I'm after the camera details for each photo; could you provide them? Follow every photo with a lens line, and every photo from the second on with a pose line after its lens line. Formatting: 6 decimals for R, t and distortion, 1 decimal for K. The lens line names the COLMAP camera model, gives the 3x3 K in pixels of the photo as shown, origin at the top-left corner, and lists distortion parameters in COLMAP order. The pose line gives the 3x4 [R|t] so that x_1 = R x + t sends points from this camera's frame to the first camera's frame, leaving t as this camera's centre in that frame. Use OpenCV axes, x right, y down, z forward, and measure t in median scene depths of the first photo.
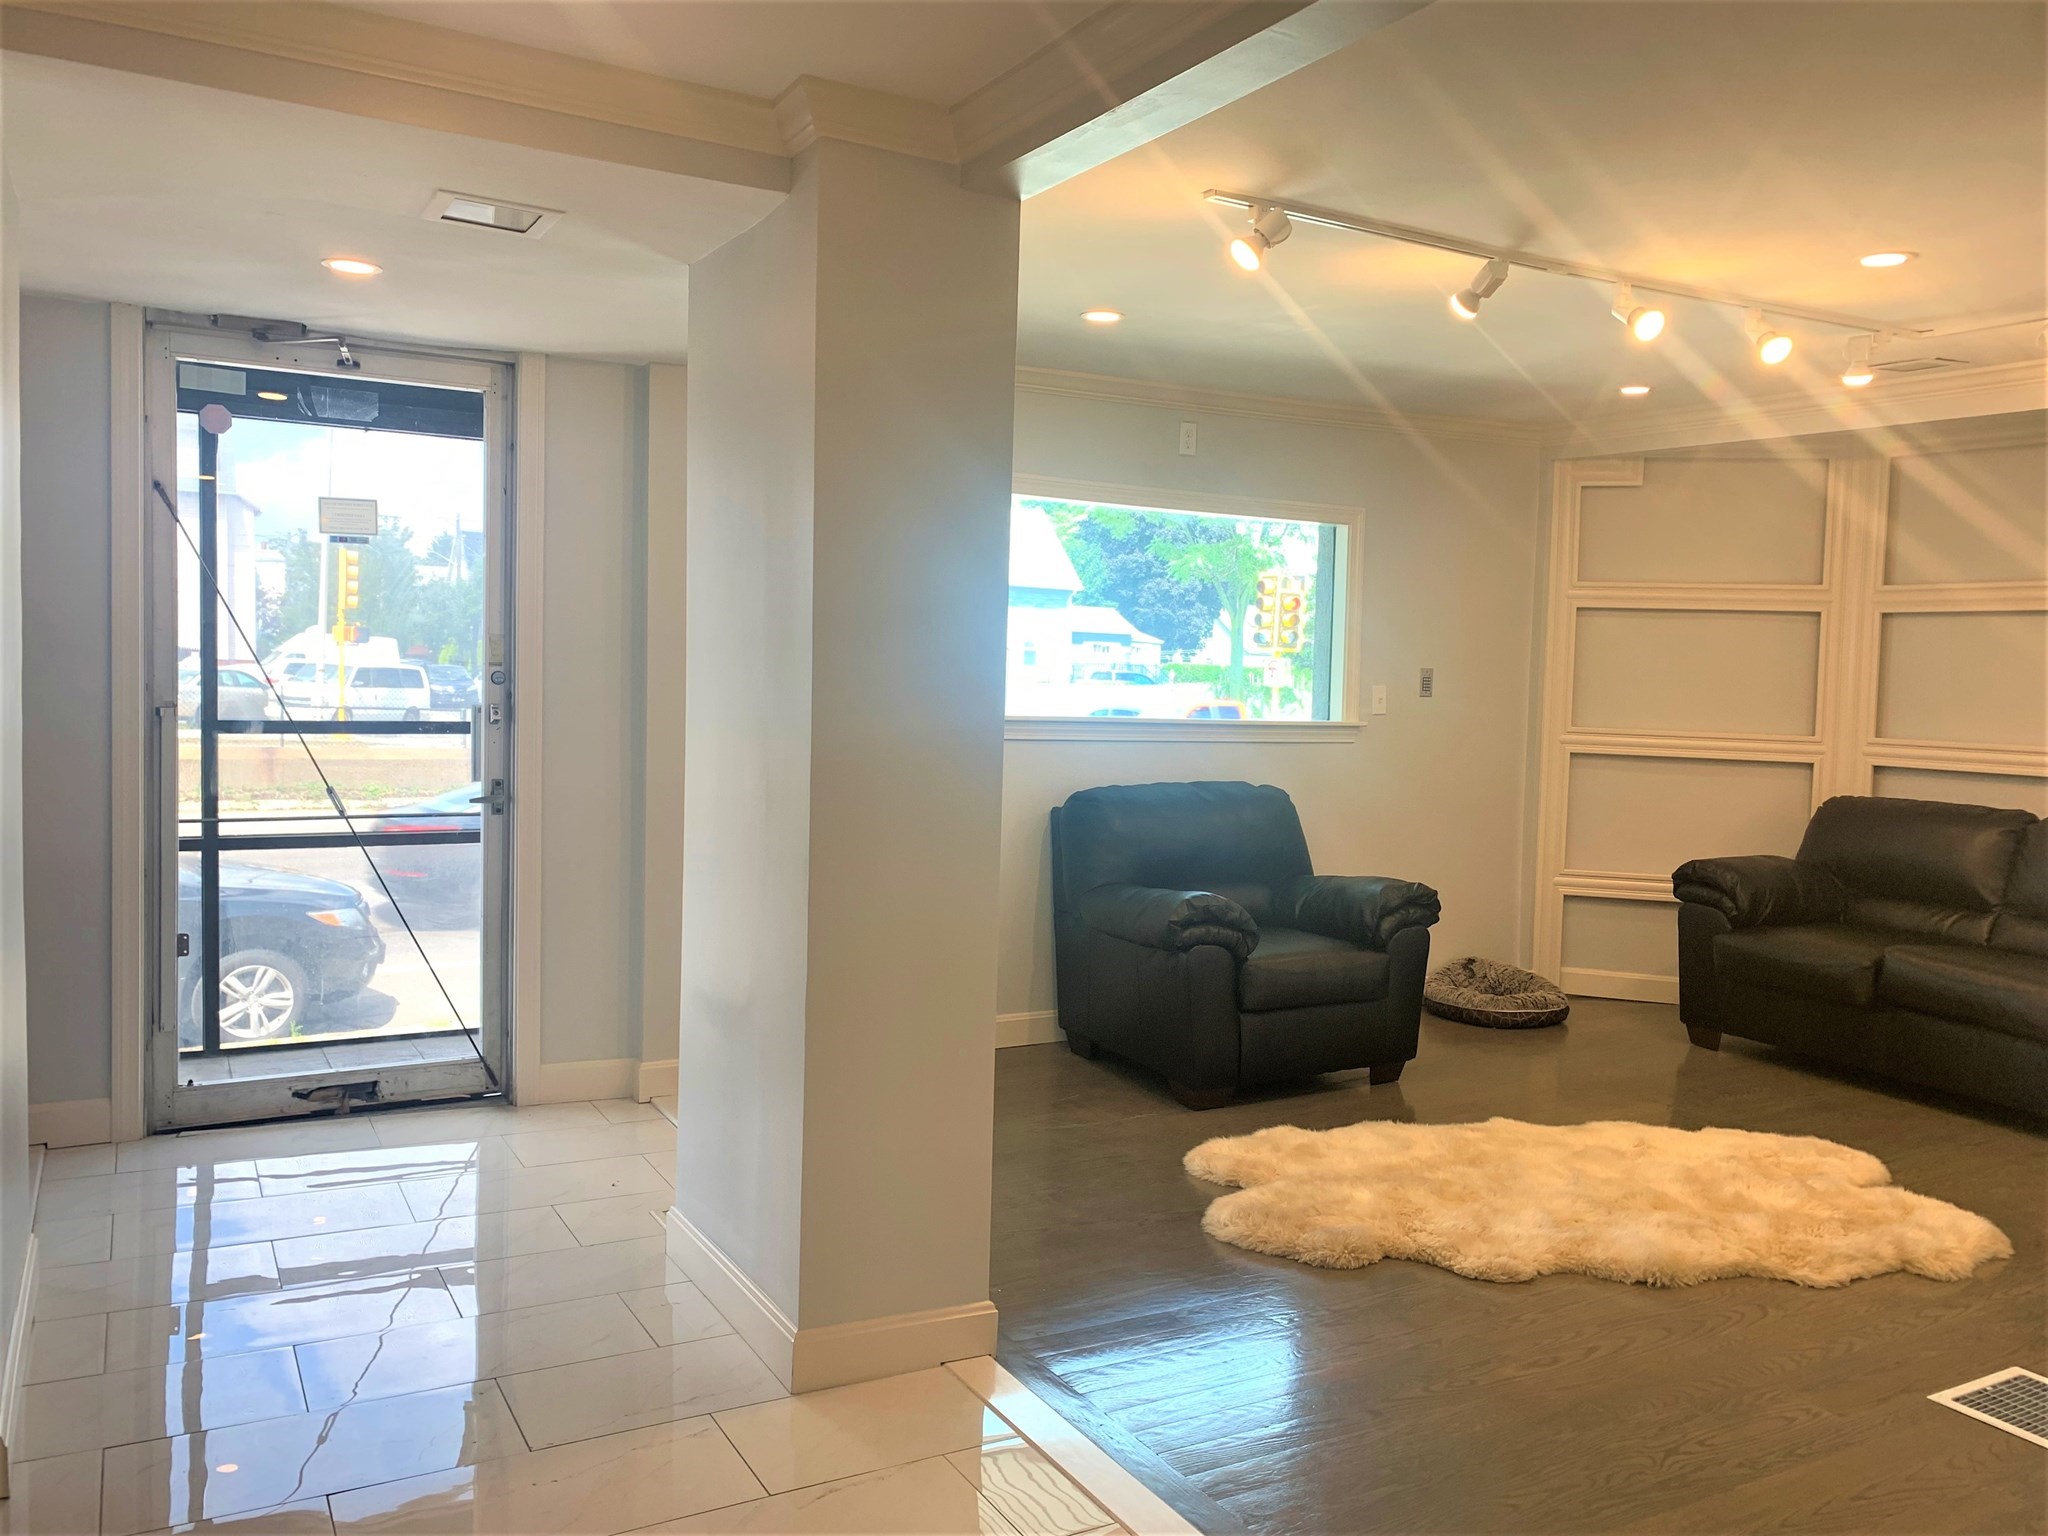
lens RADIAL K [[1552.1, 0, 1079.8], [0, 1552.1, 755.5], [0, 0, 1]] dist [0.054981, -0.070956]
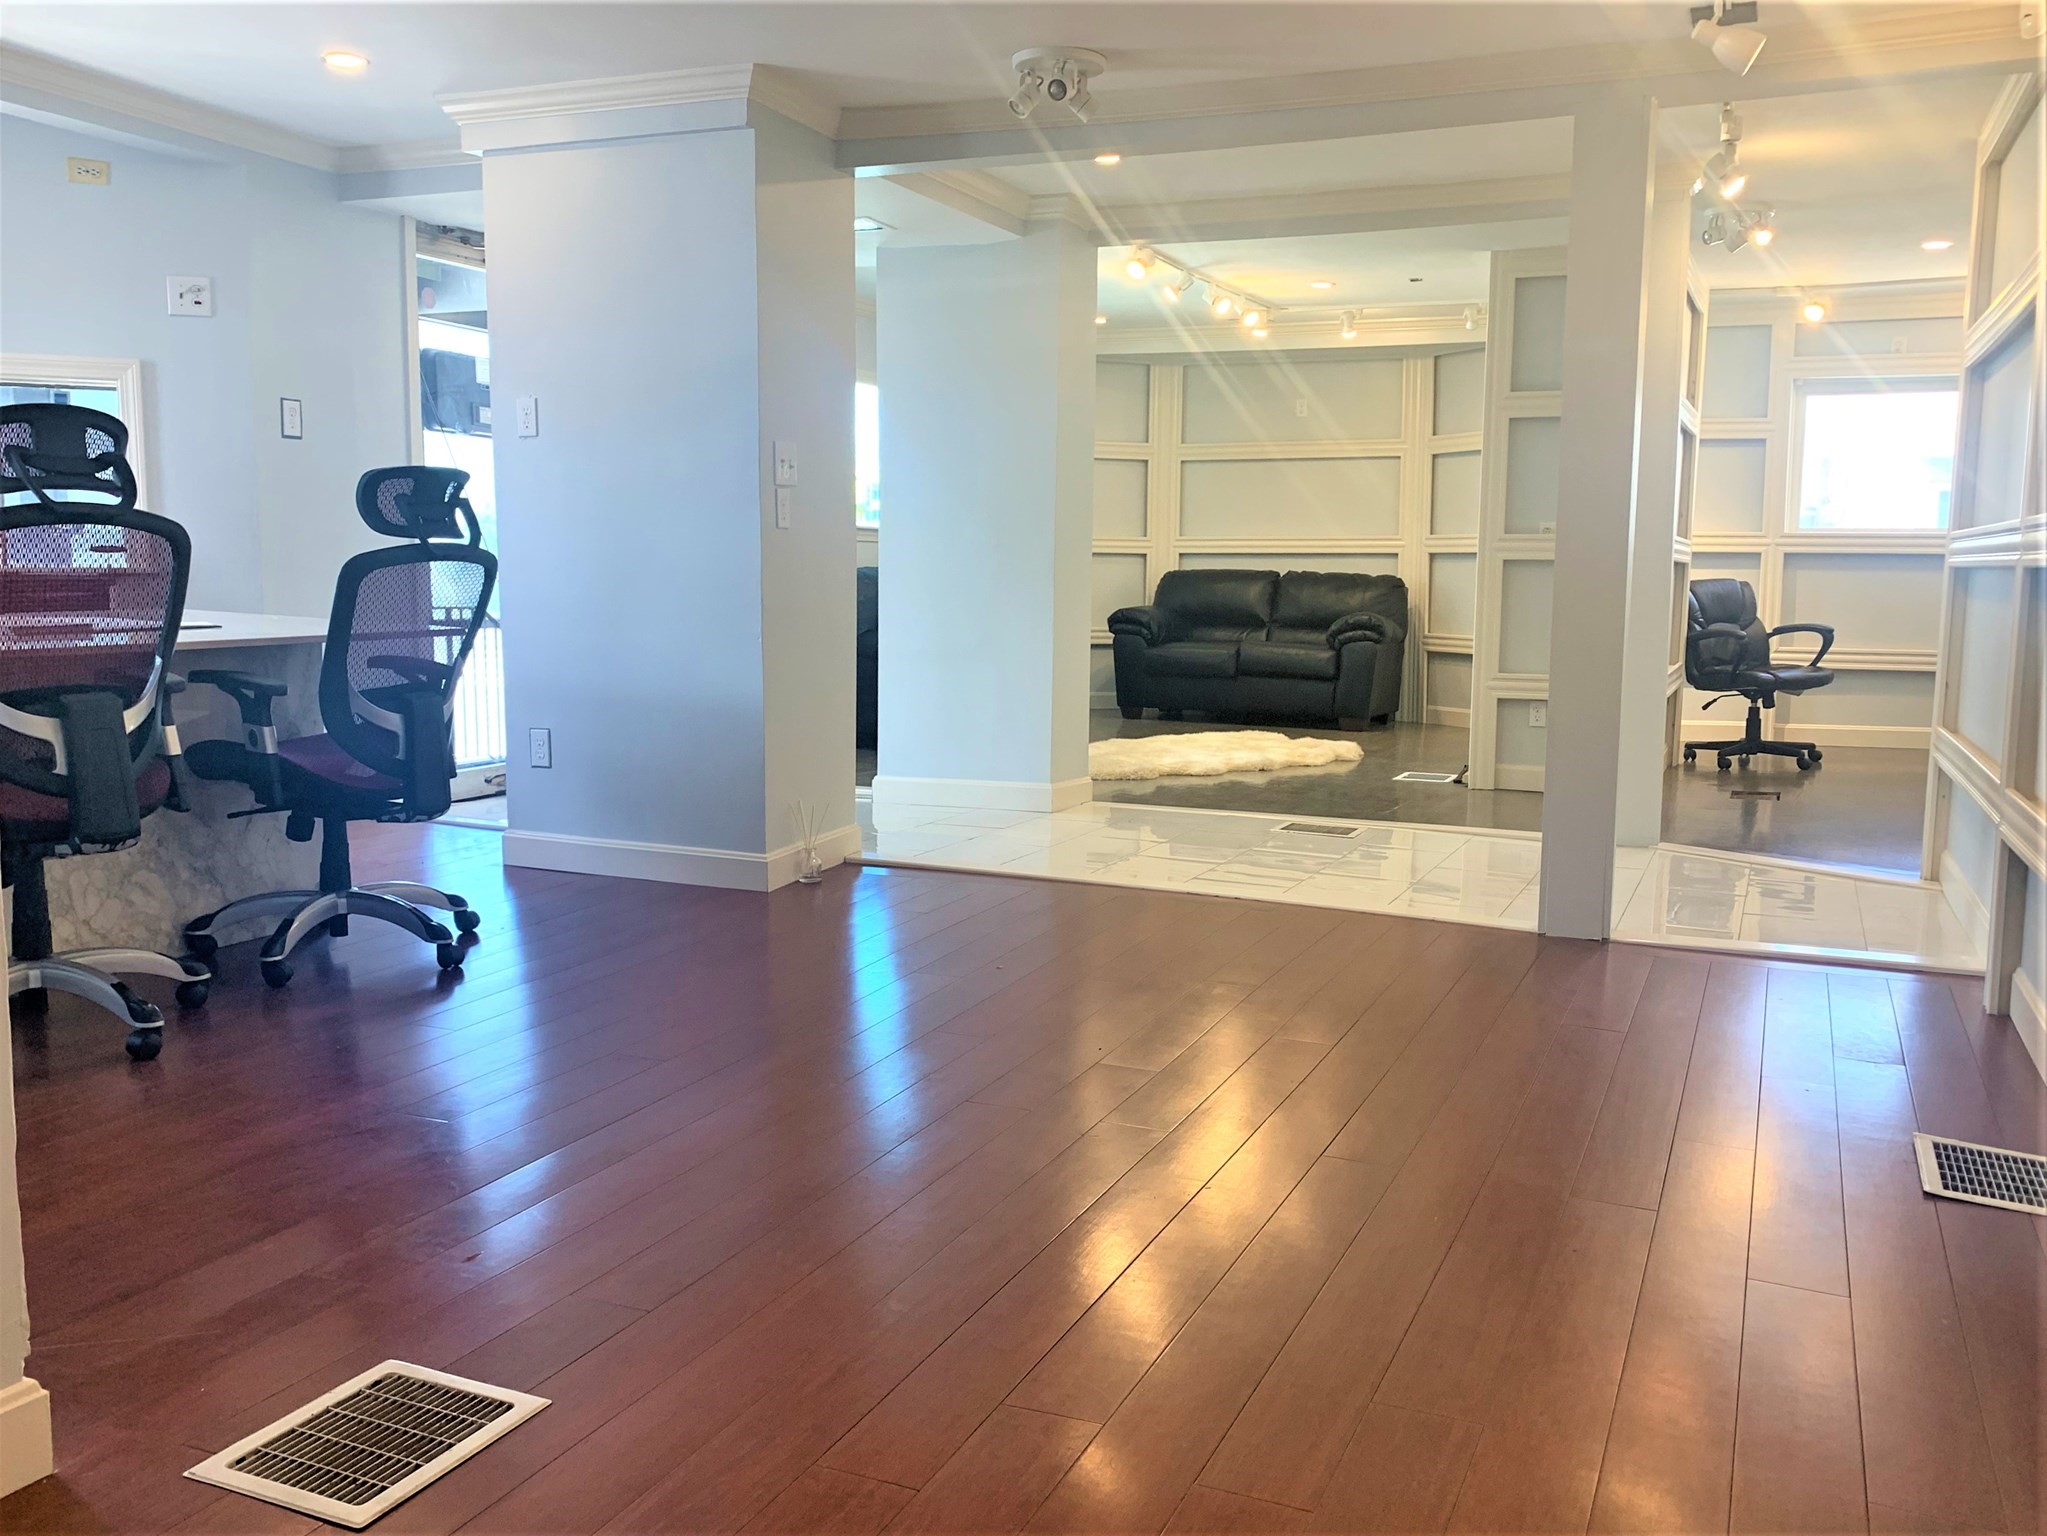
lens RADIAL K [[1716.5, 0, 1019.0], [0, 1716.5, 766.8], [0, 0, 1]] dist [0.101235, -0.140686]
pose [[0.814586, -0.092907, 0.572554, -0.887849], [0.049107, 0.994591, 0.091524, 0.071062], [-0.577960, -0.046438, 0.814742, -0.510047]]
